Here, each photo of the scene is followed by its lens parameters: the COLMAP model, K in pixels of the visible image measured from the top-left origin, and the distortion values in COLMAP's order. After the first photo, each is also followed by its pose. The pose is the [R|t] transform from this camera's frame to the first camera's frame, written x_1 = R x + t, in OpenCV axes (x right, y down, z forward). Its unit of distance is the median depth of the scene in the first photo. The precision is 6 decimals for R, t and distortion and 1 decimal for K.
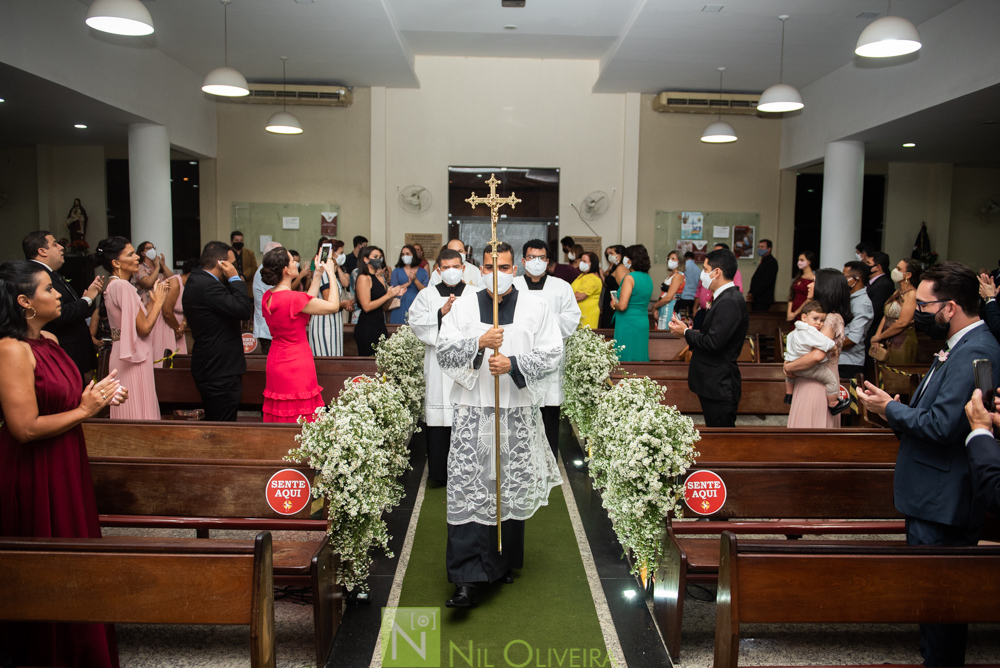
lens RADIAL K [[774.6, 0, 501.2], [0, 774.6, 335.1], [0, 0, 1]] dist [-0.028019, -0.014415]
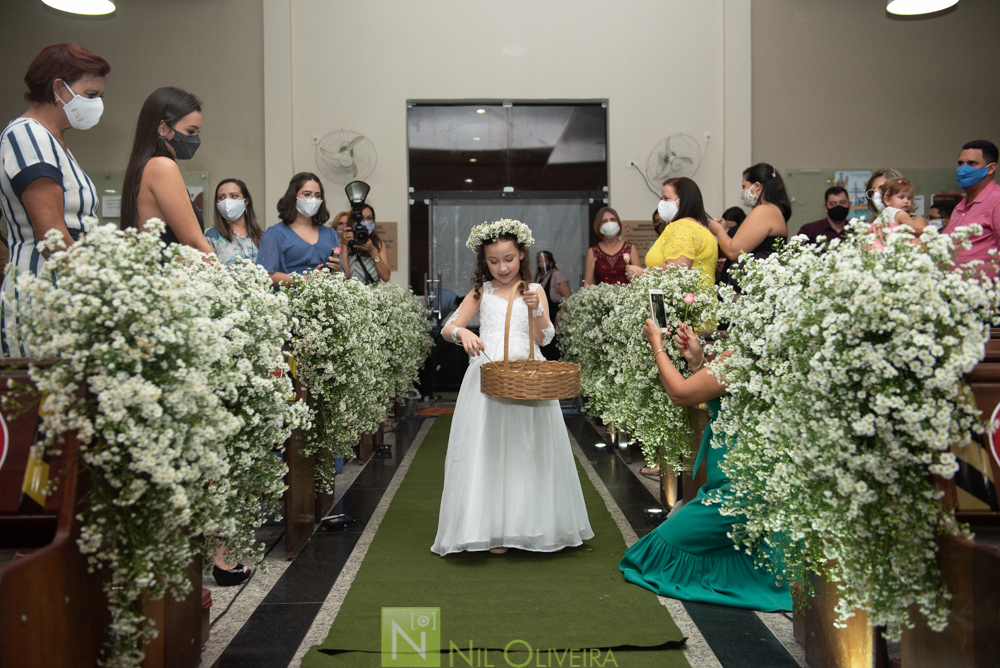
lens RADIAL K [[1058.2, 0, 502.1], [0, 1058.2, 331.7], [0, 0, 1]] dist [0.051219, 0.000000]
pose [[0.999689, -0.024766, -0.002821, -0.005337], [0.024312, 0.993755, -0.108908, 0.075850], [0.005500, 0.108805, 0.994048, 0.669353]]
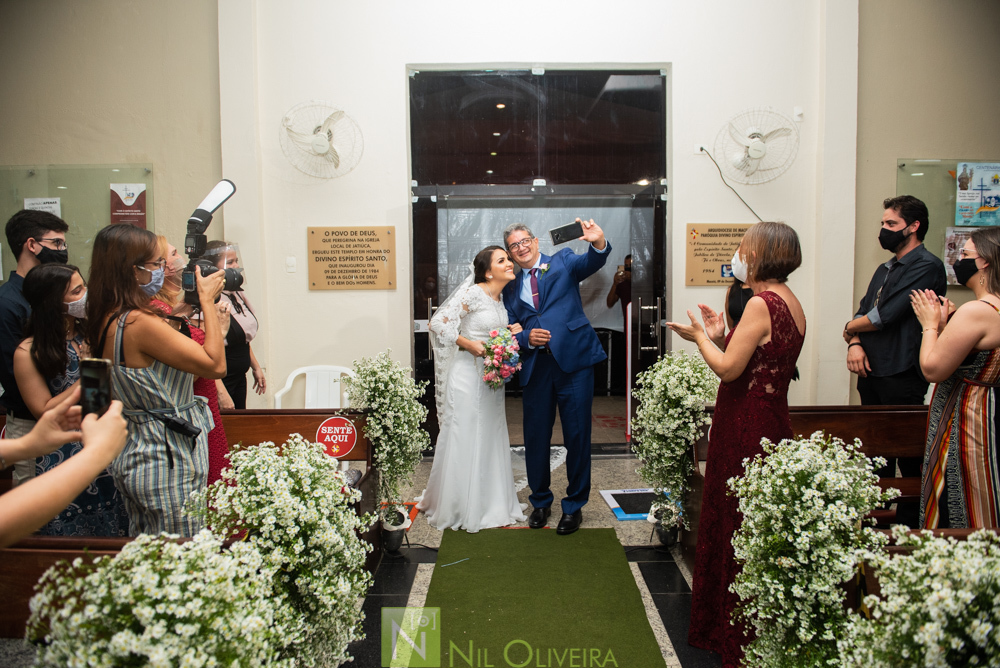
lens RADIAL K [[721.0, 0, 507.4], [0, 721.0, 337.0], [0, 0, 1]] dist [-0.050422, -0.011619]
pose [[0.999434, -0.023745, -0.023831, -0.018835], [0.023034, 0.999293, -0.029714, -0.146415], [0.024520, 0.029148, 0.999274, 1.557616]]
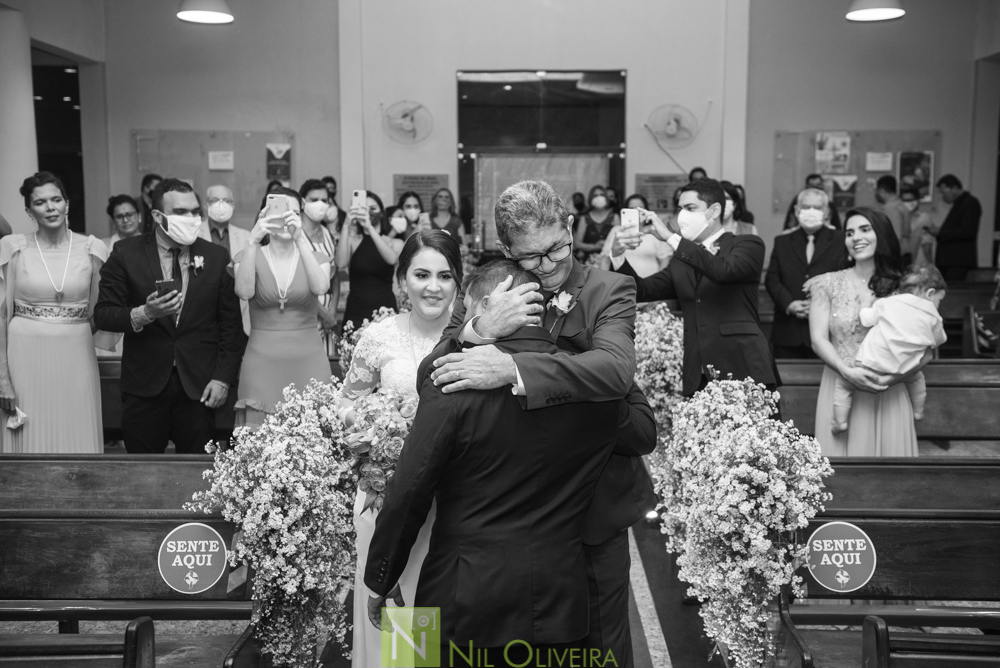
lens RADIAL K [[1160.2, 0, 499.9], [0, 1160.2, 335.2], [0, 0, 1]] dist [0.084021, 0.000000]
pose [[0.999075, -0.012399, -0.041172, 0.016640], [0.012580, 0.999912, 0.004143, 0.009023], [0.041117, -0.004657, 0.999143, 0.016051]]
